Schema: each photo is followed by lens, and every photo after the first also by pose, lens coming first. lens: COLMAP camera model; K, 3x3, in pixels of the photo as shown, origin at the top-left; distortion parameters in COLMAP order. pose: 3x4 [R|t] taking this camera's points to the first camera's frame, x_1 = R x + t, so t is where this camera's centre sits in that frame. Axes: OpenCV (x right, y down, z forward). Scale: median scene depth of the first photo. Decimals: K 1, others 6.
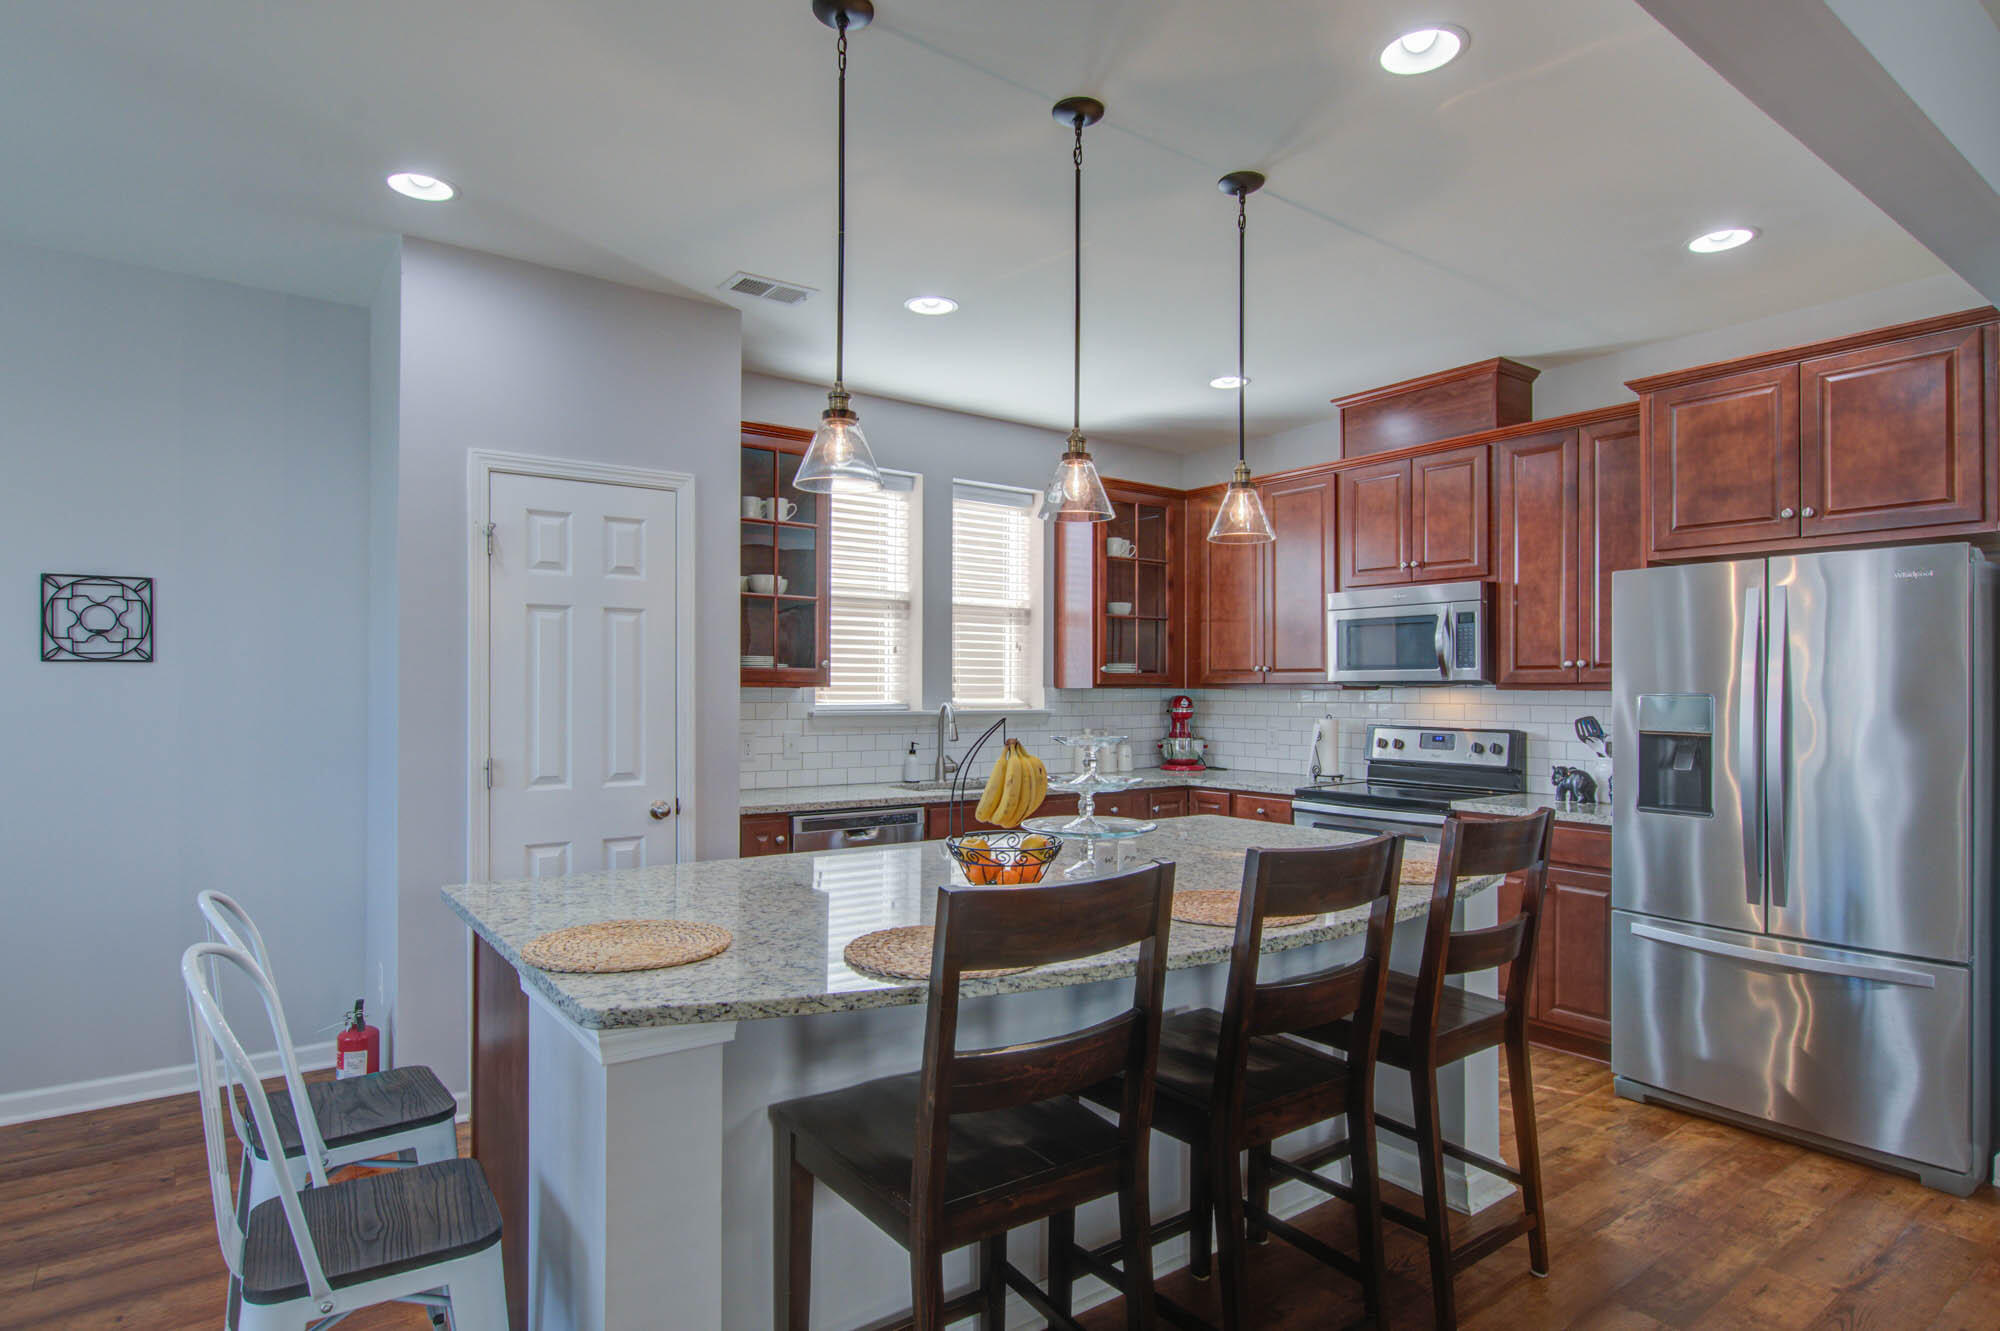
lens RADIAL K [[1050.3, 0, 1000.5], [0, 1050.3, 678.7], [0, 0, 1]] dist [-0.009083, 0.004046]
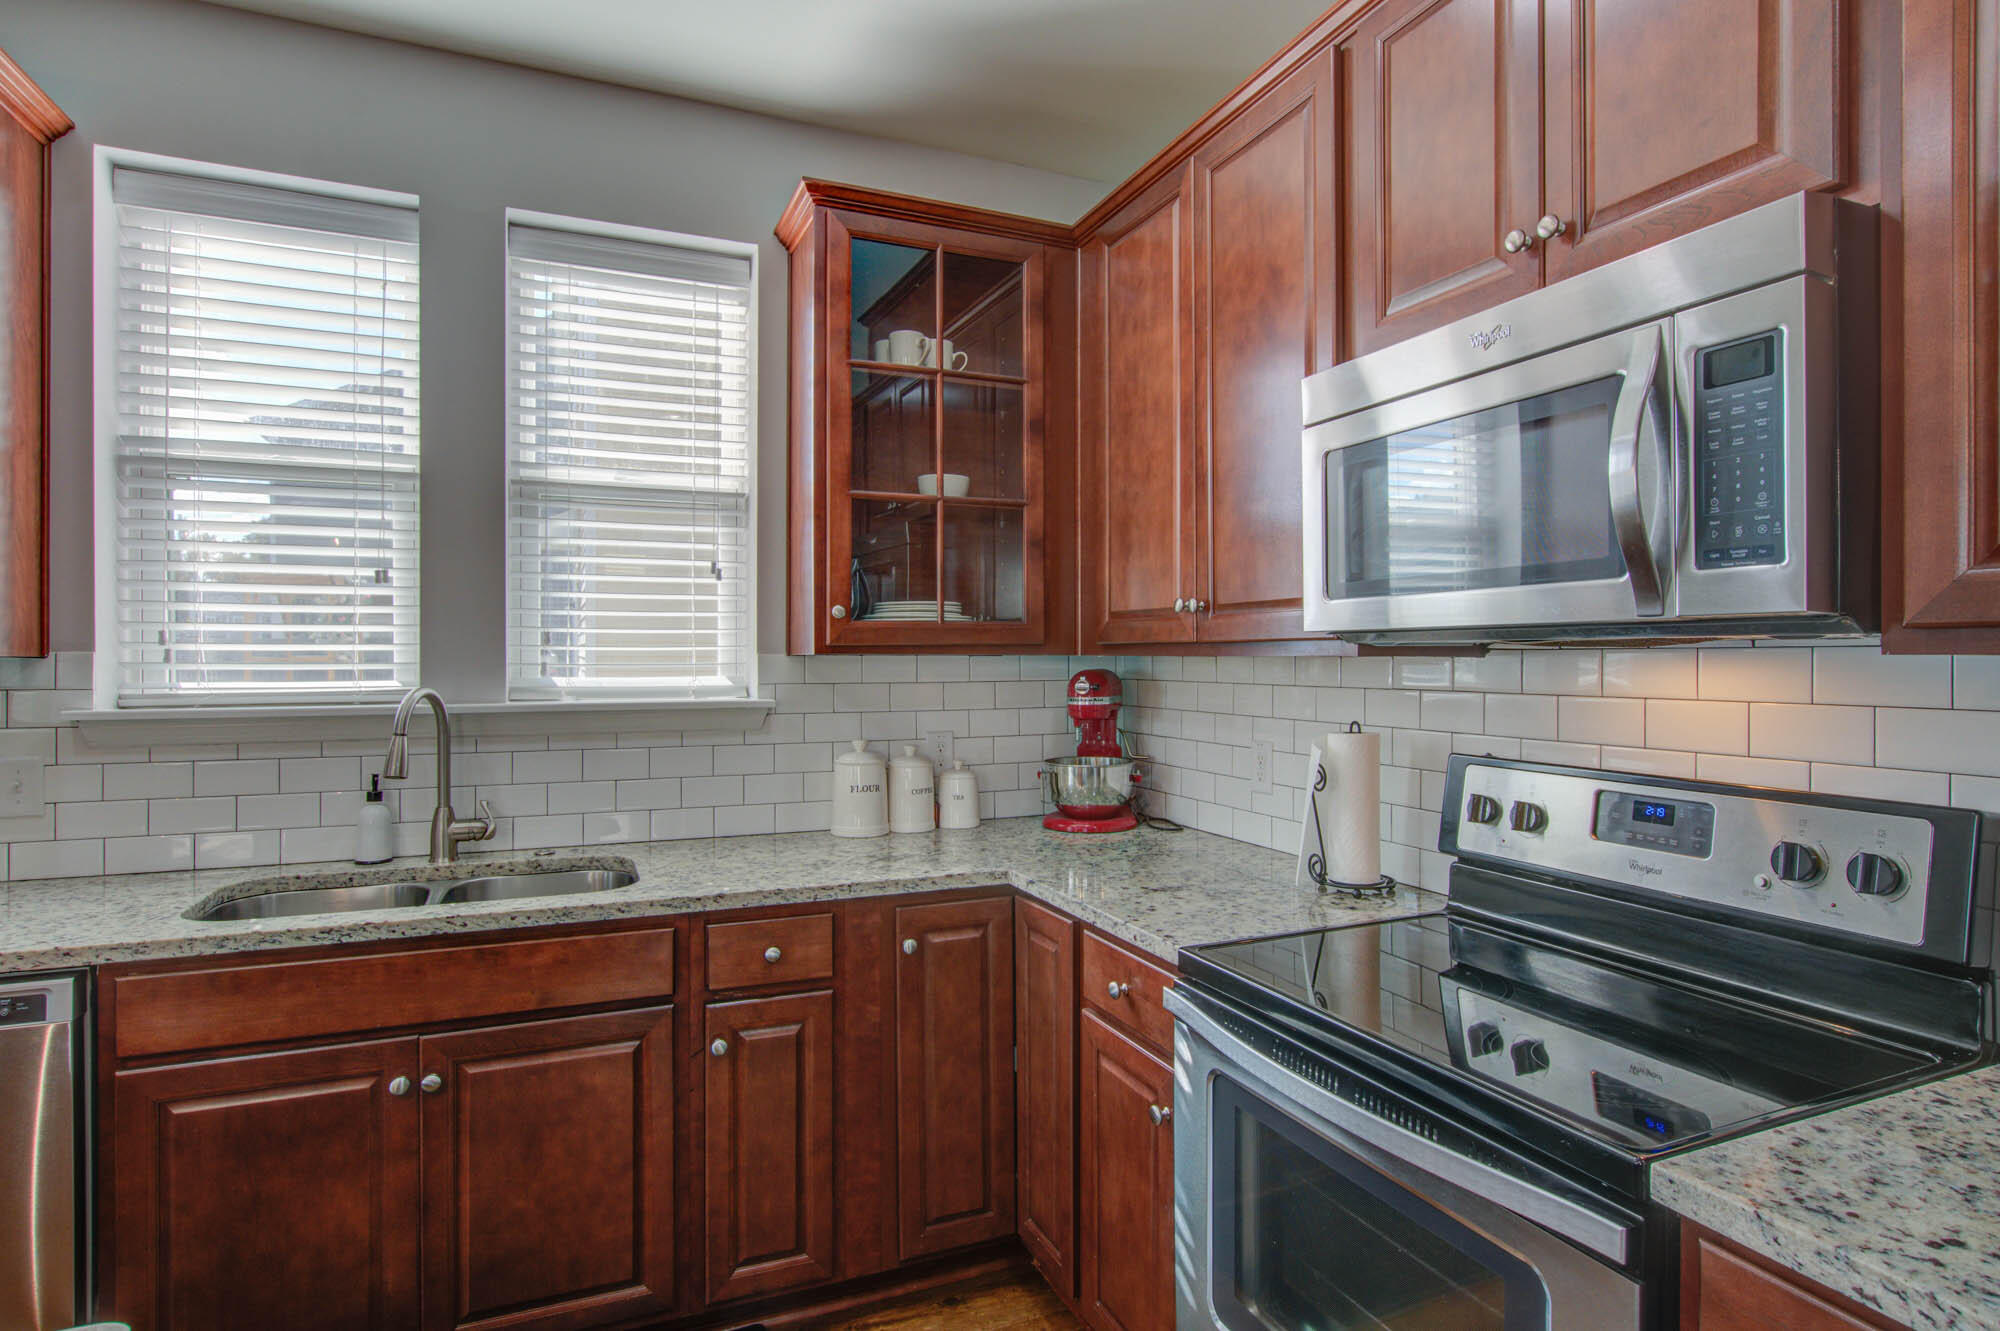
lens RADIAL K [[1050.3, 0, 995.7], [0, 1050.3, 654.8], [0, 0, 1]] dist [-0.009083, 0.004046]
pose [[0.973024, -0.004200, -0.230665, 0.316192], [0.006197, 0.999949, 0.007936, 0.007045], [0.230620, -0.009151, 0.973001, 0.689276]]
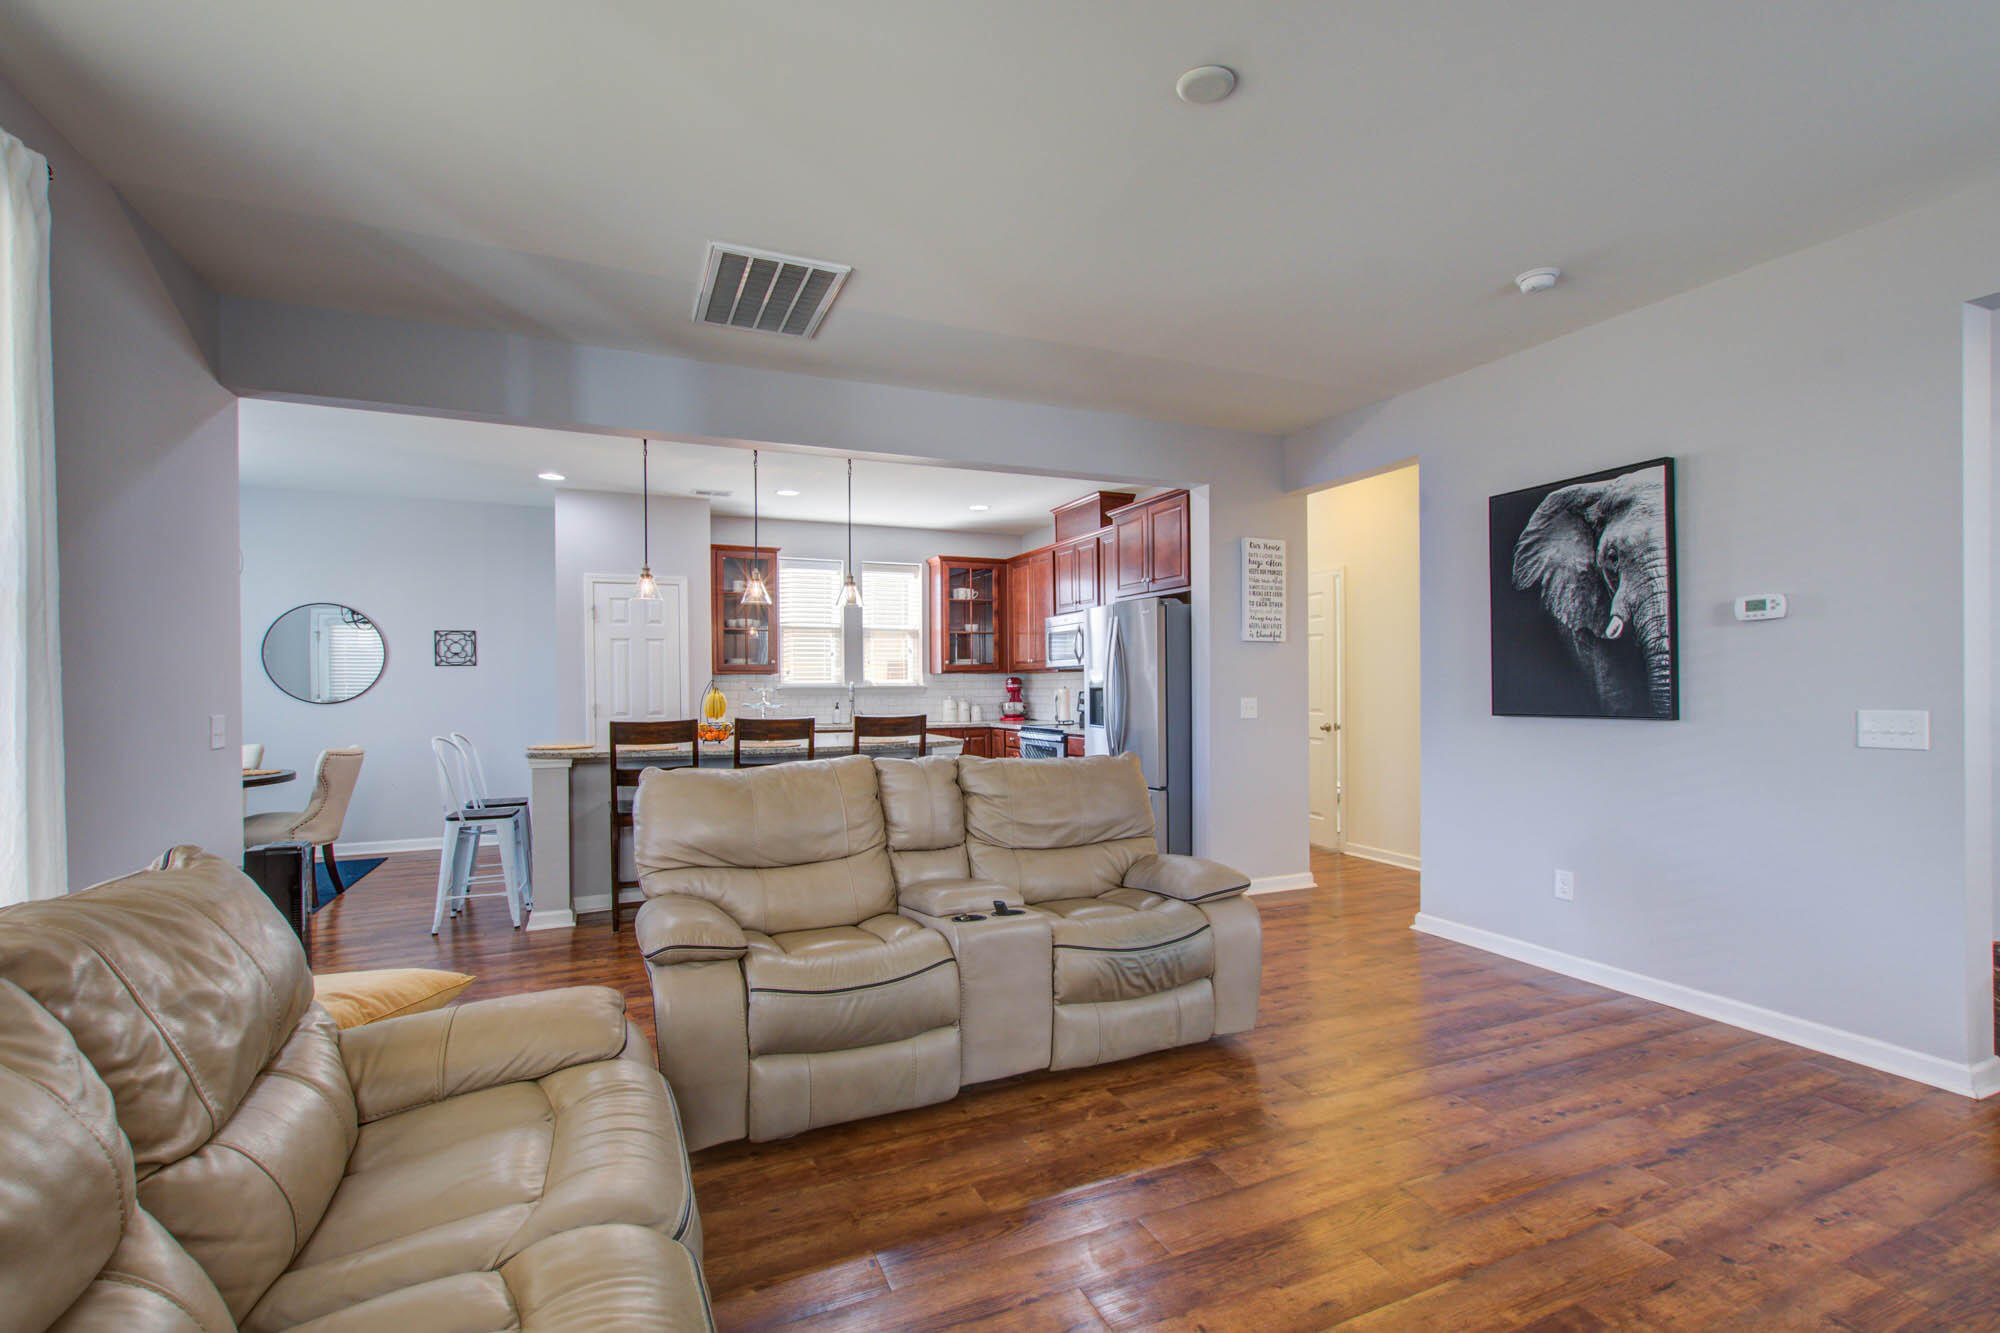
lens RADIAL K [[869.8, 0, 992.0], [0, 869.8, 681.3], [0, 0, 1]] dist [-0.003231, -0.000304]
pose [[0.975709, -0.011195, -0.218783, 0.592364], [0.013021, 0.999891, 0.006905, 0.016275], [0.218682, -0.009587, 0.975749, -0.520910]]
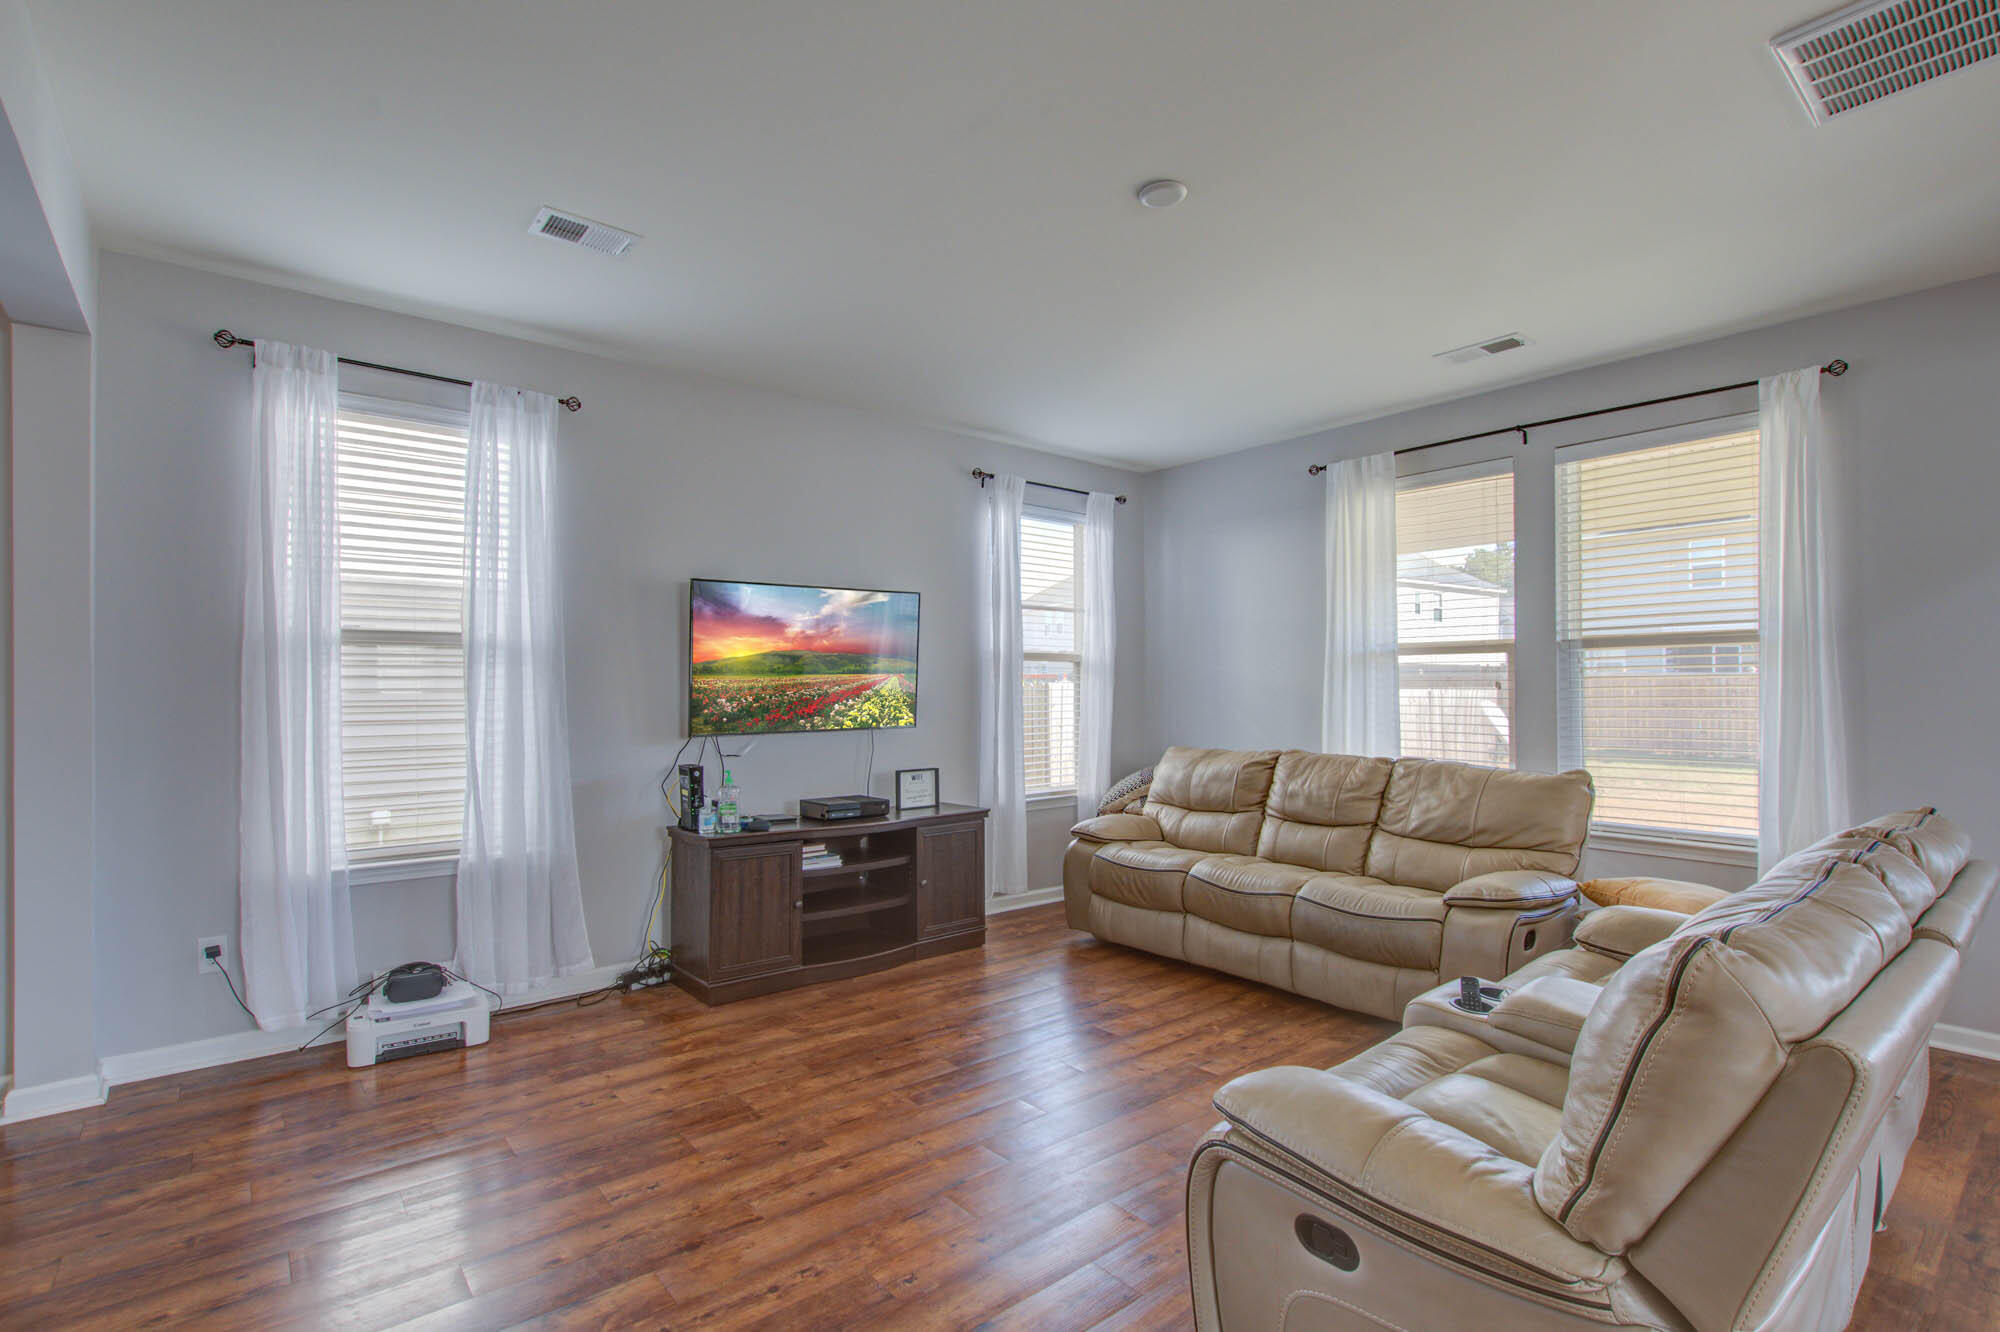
lens RADIAL K [[956.3, 0, 1000.0], [0, 956.3, 679.8], [0, 0, 1]] dist [-0.002574, -0.002049]
pose [[-0.997833, -0.007956, -0.065321, 0.744567], [-0.006791, 0.999814, -0.018038, 0.022817], [0.065453, -0.017556, -0.997701, 0.532864]]
